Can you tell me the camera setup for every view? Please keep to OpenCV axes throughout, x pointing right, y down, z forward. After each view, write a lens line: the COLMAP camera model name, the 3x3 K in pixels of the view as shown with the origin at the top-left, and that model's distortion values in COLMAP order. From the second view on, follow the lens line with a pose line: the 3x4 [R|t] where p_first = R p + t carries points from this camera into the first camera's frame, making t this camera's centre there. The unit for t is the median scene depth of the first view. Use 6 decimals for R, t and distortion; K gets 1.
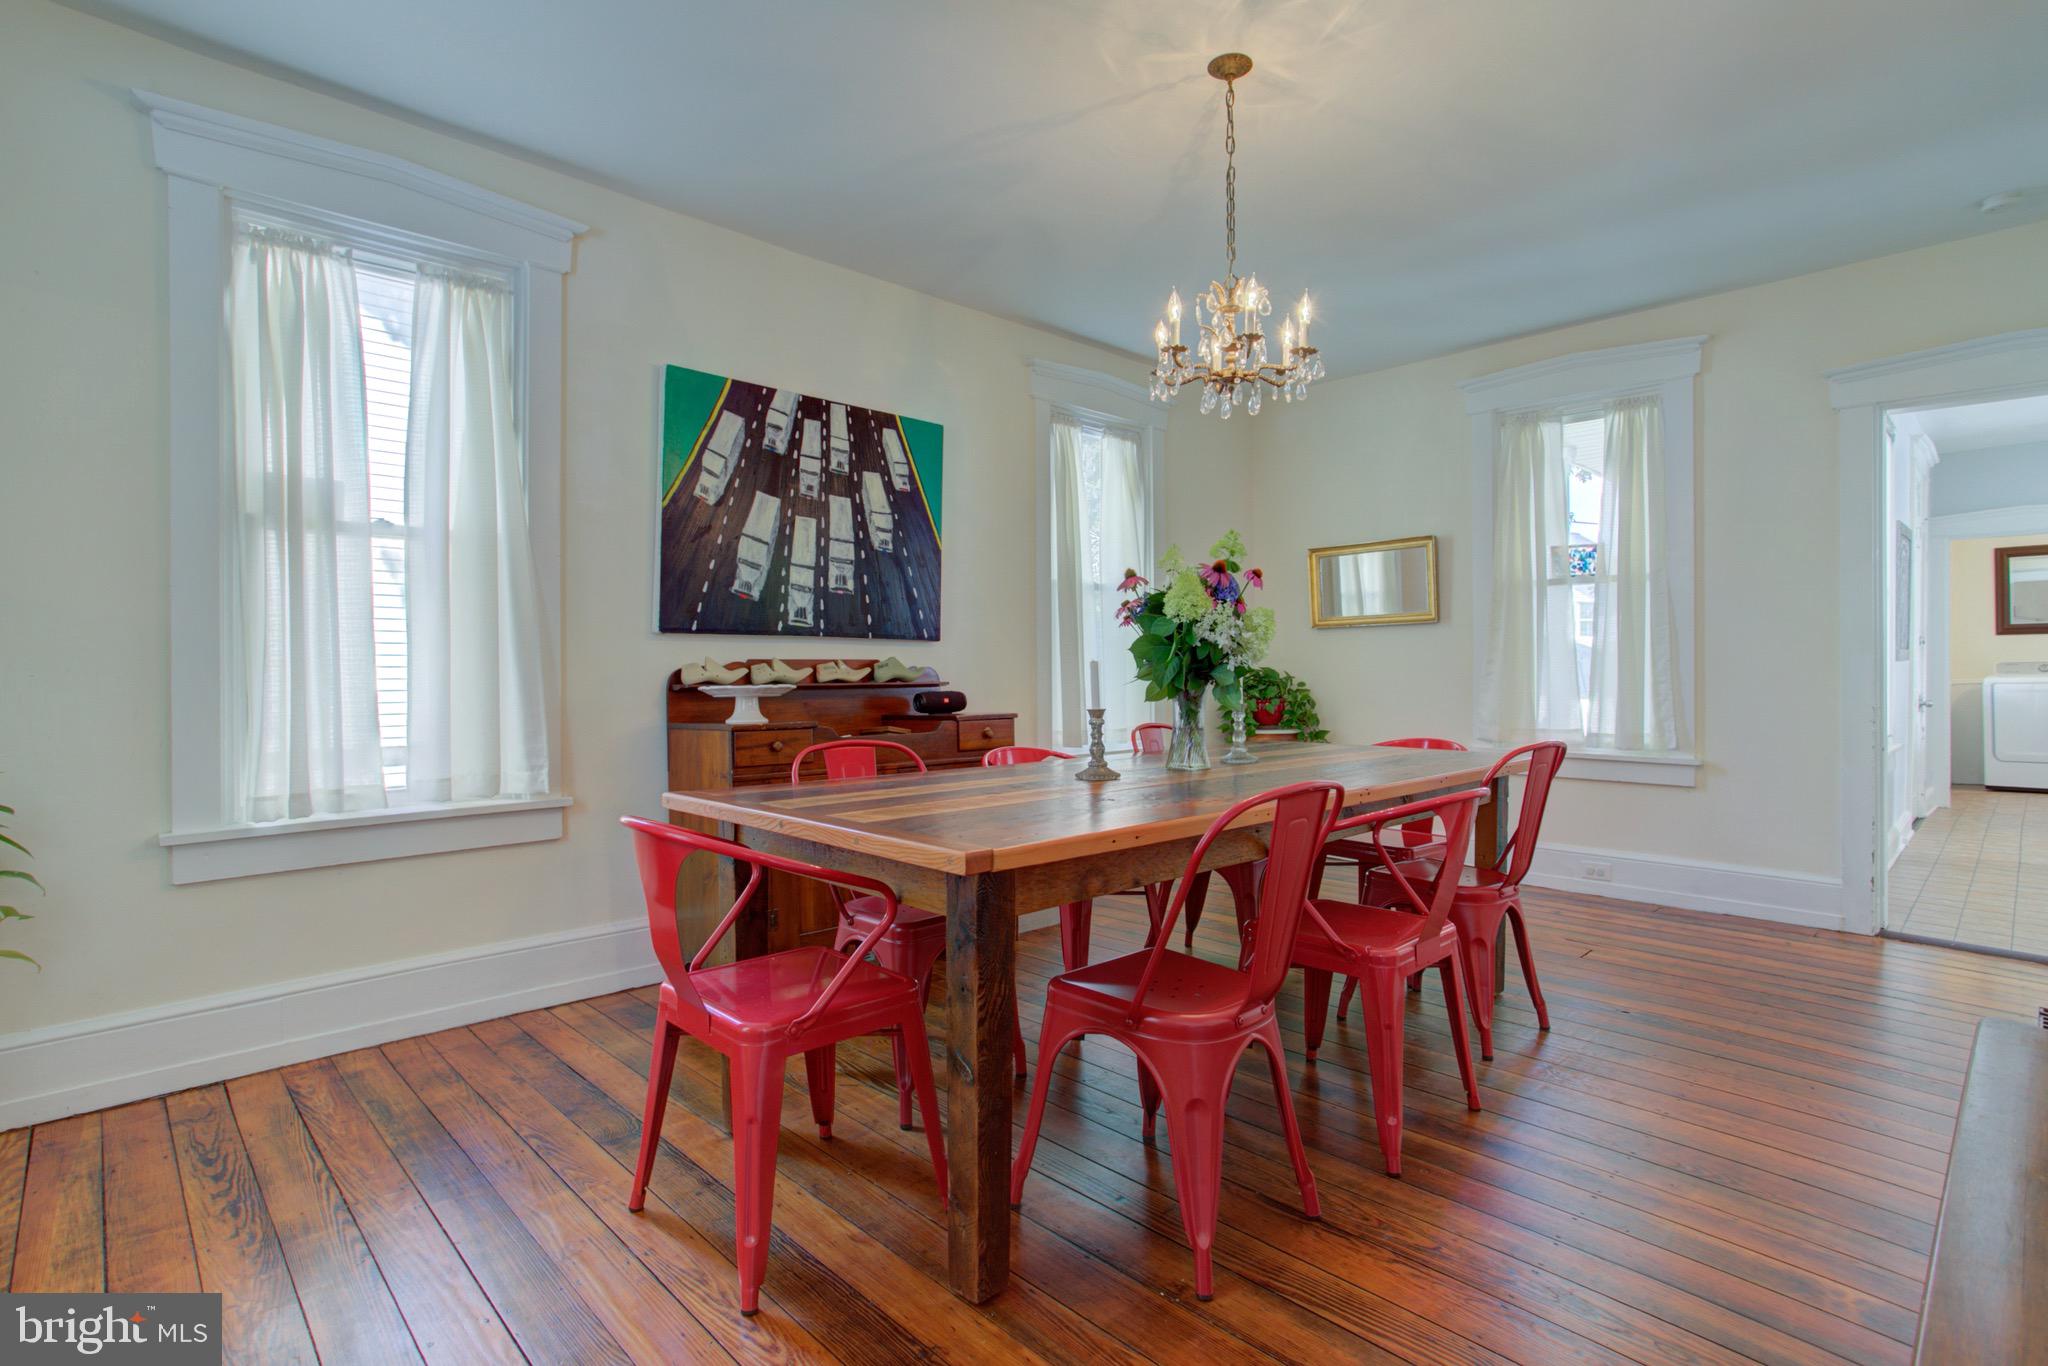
lens RADIAL K [[992.9, 0, 1042.2], [0, 992.9, 677.1], [0, 0, 1]] dist [-0.026997, 0.010387]
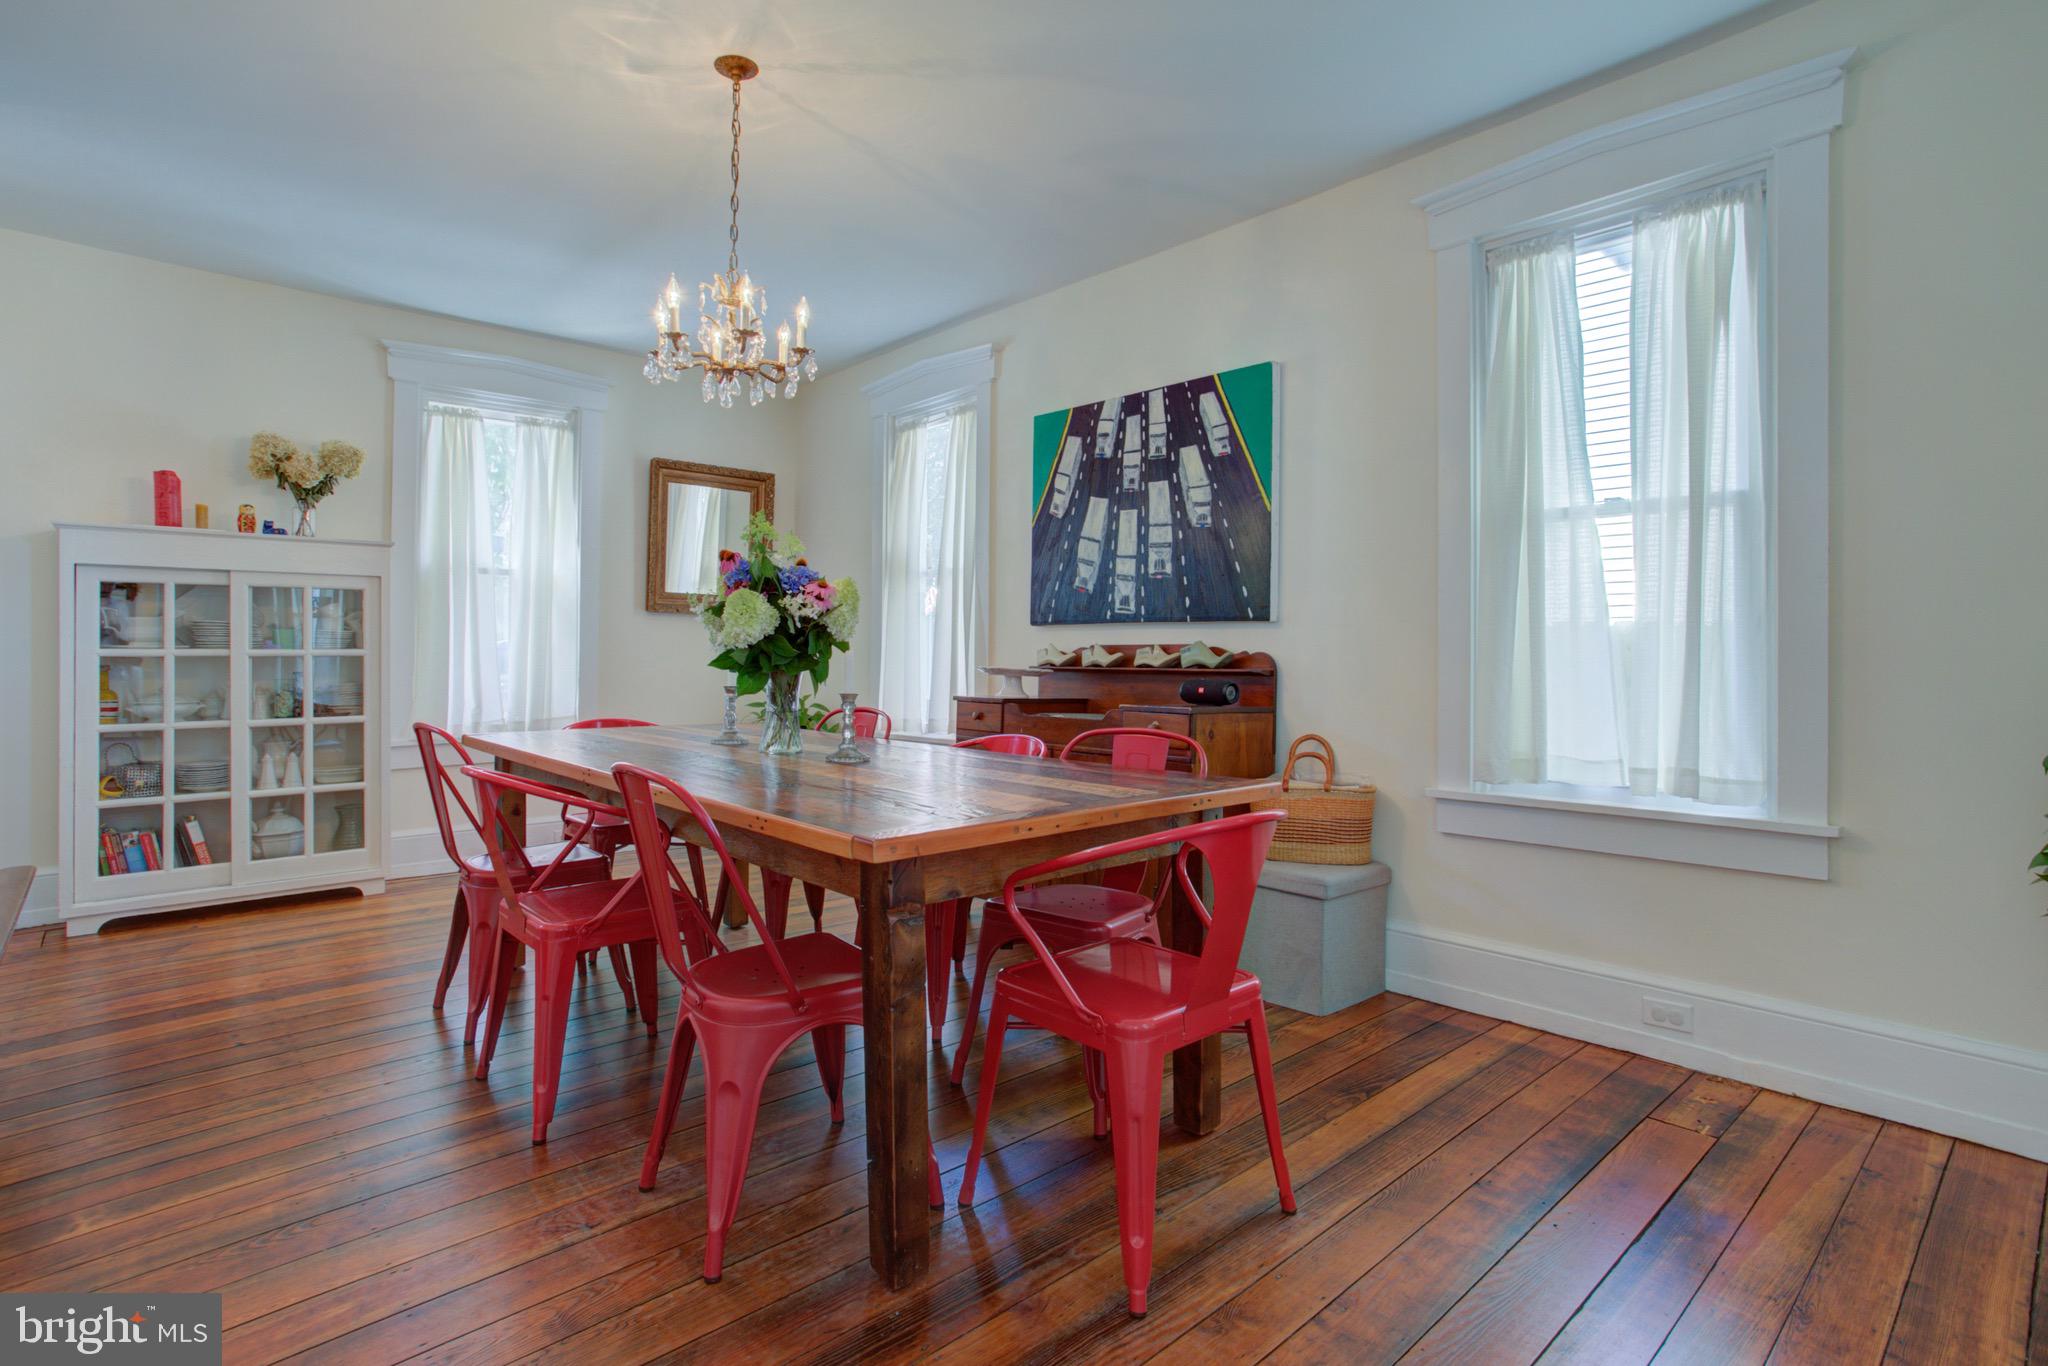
lens RADIAL K [[992.9, 0, 982.8], [0, 992.9, 655.1], [0, 0, 1]] dist [-0.026997, 0.010387]
pose [[-0.040295, -0.002549, -0.999185, 0.811277], [-0.019650, 0.999805, -0.001758, -0.001916], [0.998995, 0.019563, -0.040337, 0.878542]]
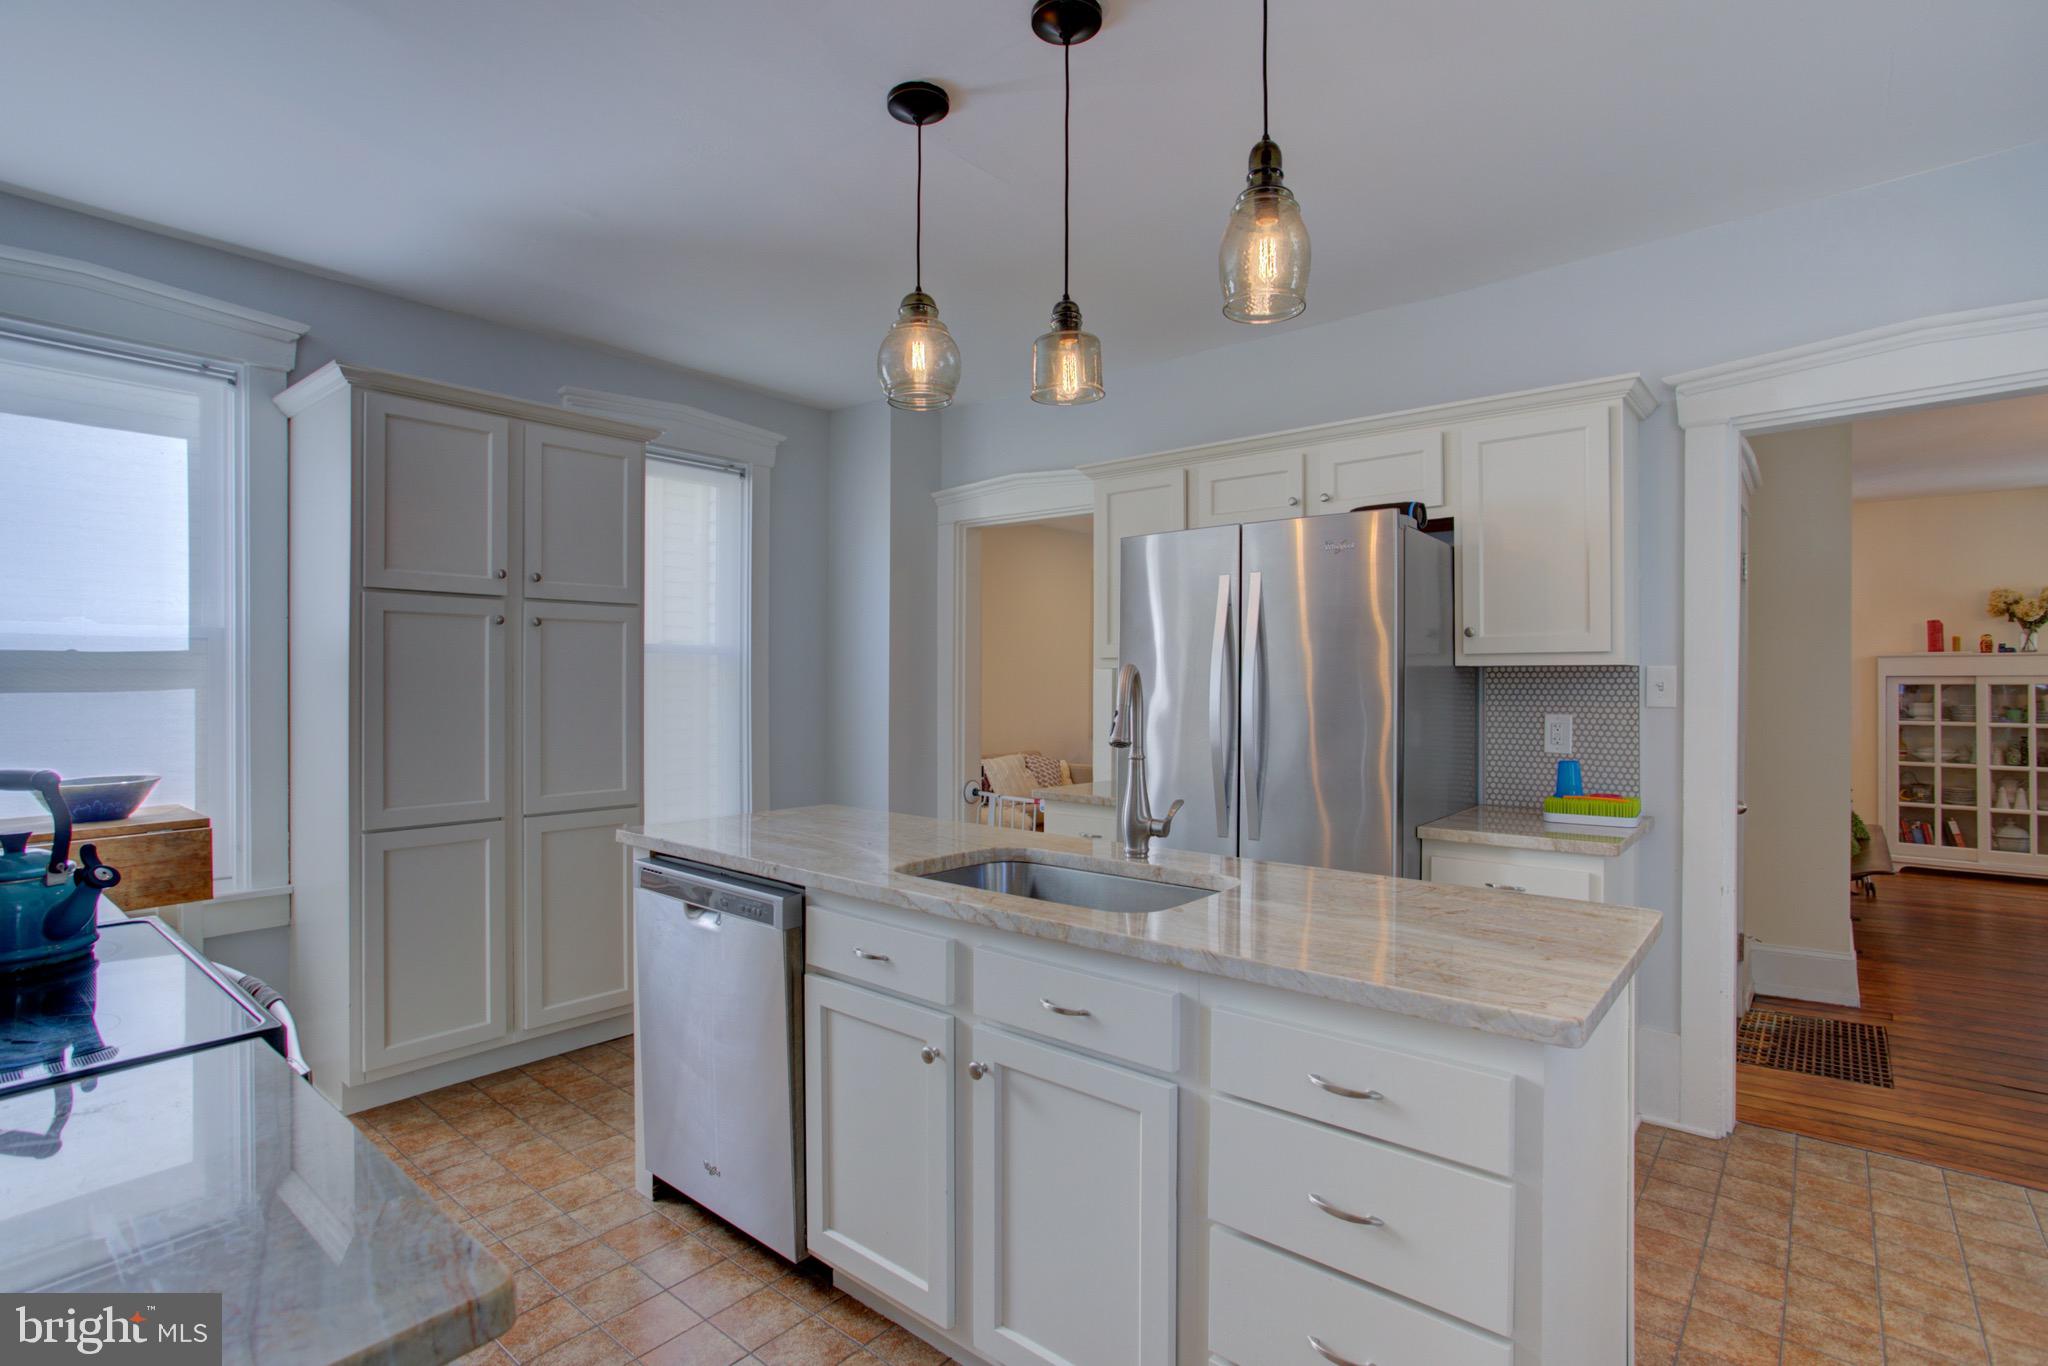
lens RADIAL K [[992.9, 0, 1008.6], [0, 992.9, 673.3], [0, 0, 1]] dist [-0.026997, 0.010387]
pose [[-0.994465, -0.004840, -0.104960, 1.739425], [-0.006074, 0.999916, 0.011440, -0.094401], [0.104896, 0.012015, -0.994411, 1.616840]]
